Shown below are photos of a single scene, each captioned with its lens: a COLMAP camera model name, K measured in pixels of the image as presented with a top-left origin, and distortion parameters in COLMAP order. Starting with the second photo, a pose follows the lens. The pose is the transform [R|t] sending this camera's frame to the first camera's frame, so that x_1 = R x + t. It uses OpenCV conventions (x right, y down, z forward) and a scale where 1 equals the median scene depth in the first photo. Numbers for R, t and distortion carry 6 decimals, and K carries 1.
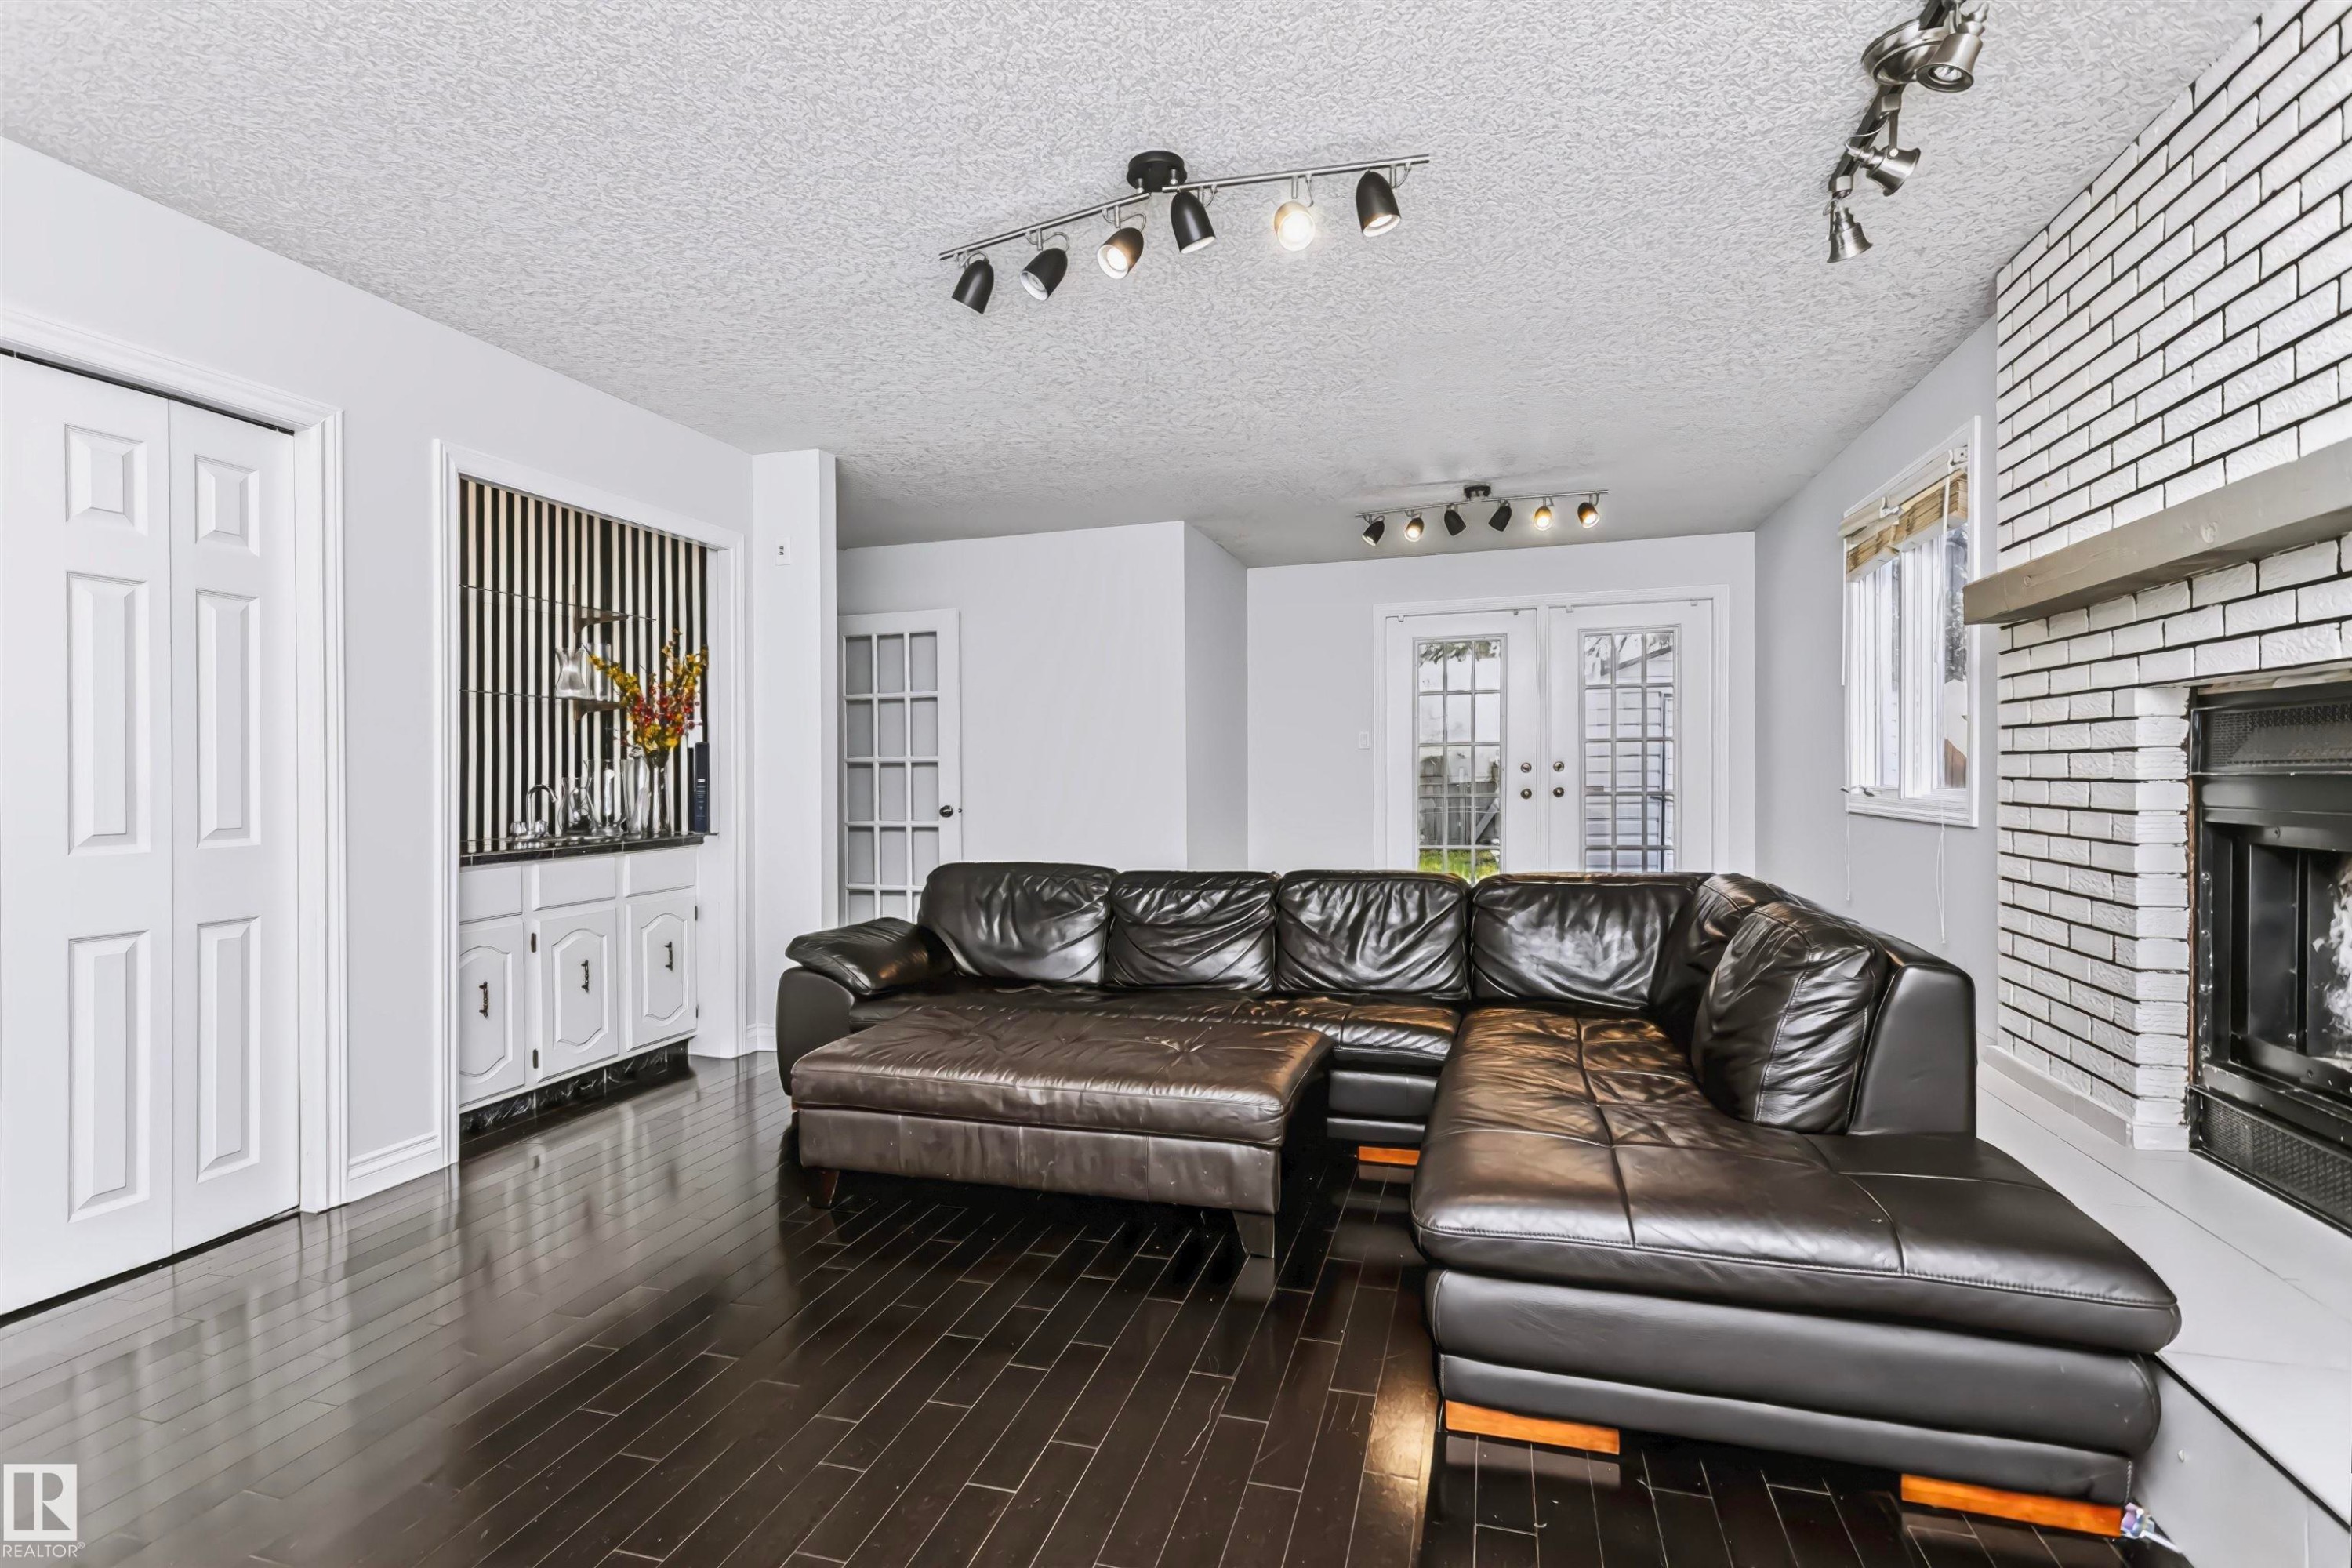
lens RADIAL K [[1138.2, 0, 1164.3], [0, 1138.2, 778.7], [0, 0, 1]] dist [0.008834, -0.000982]
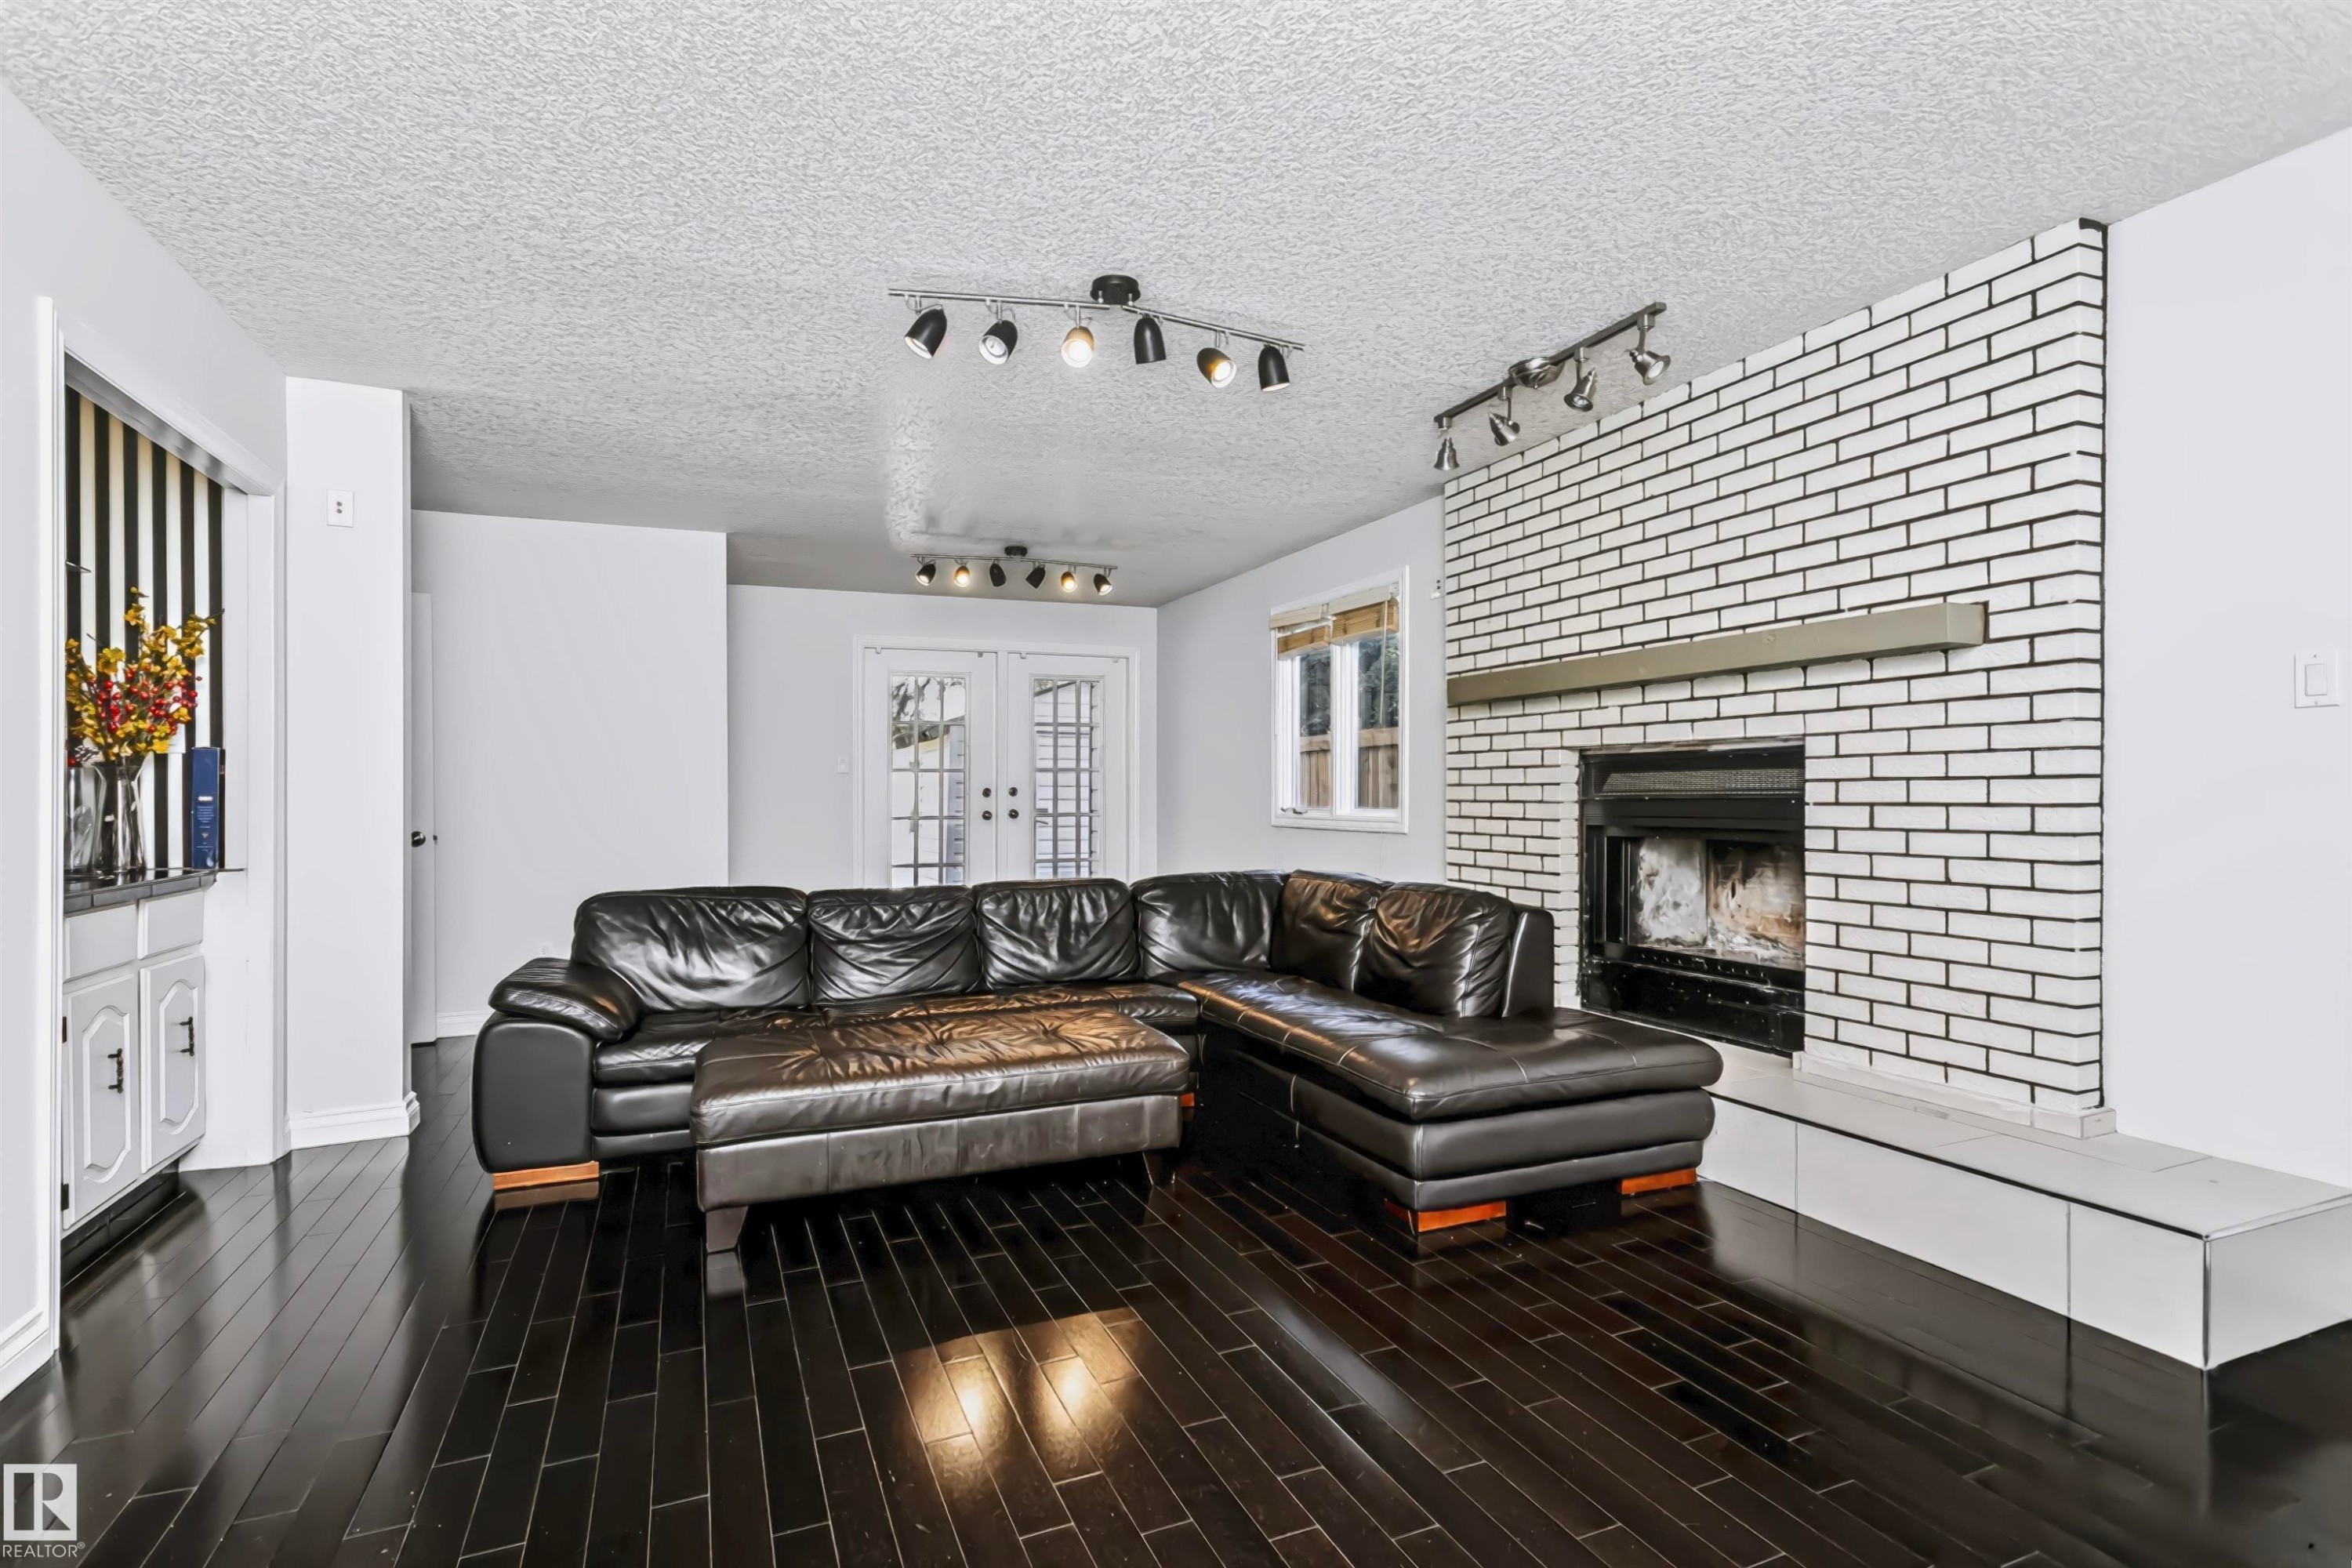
lens RADIAL K [[1138.2, 0, 1173.2], [0, 1138.2, 795.1], [0, 0, 1]] dist [0.008834, -0.000982]
pose [[0.764218, 0.008244, 0.644905, -0.487733], [-0.002341, 0.999947, -0.010008, 0.006738], [-0.644953, 0.006138, 0.764197, 0.032251]]
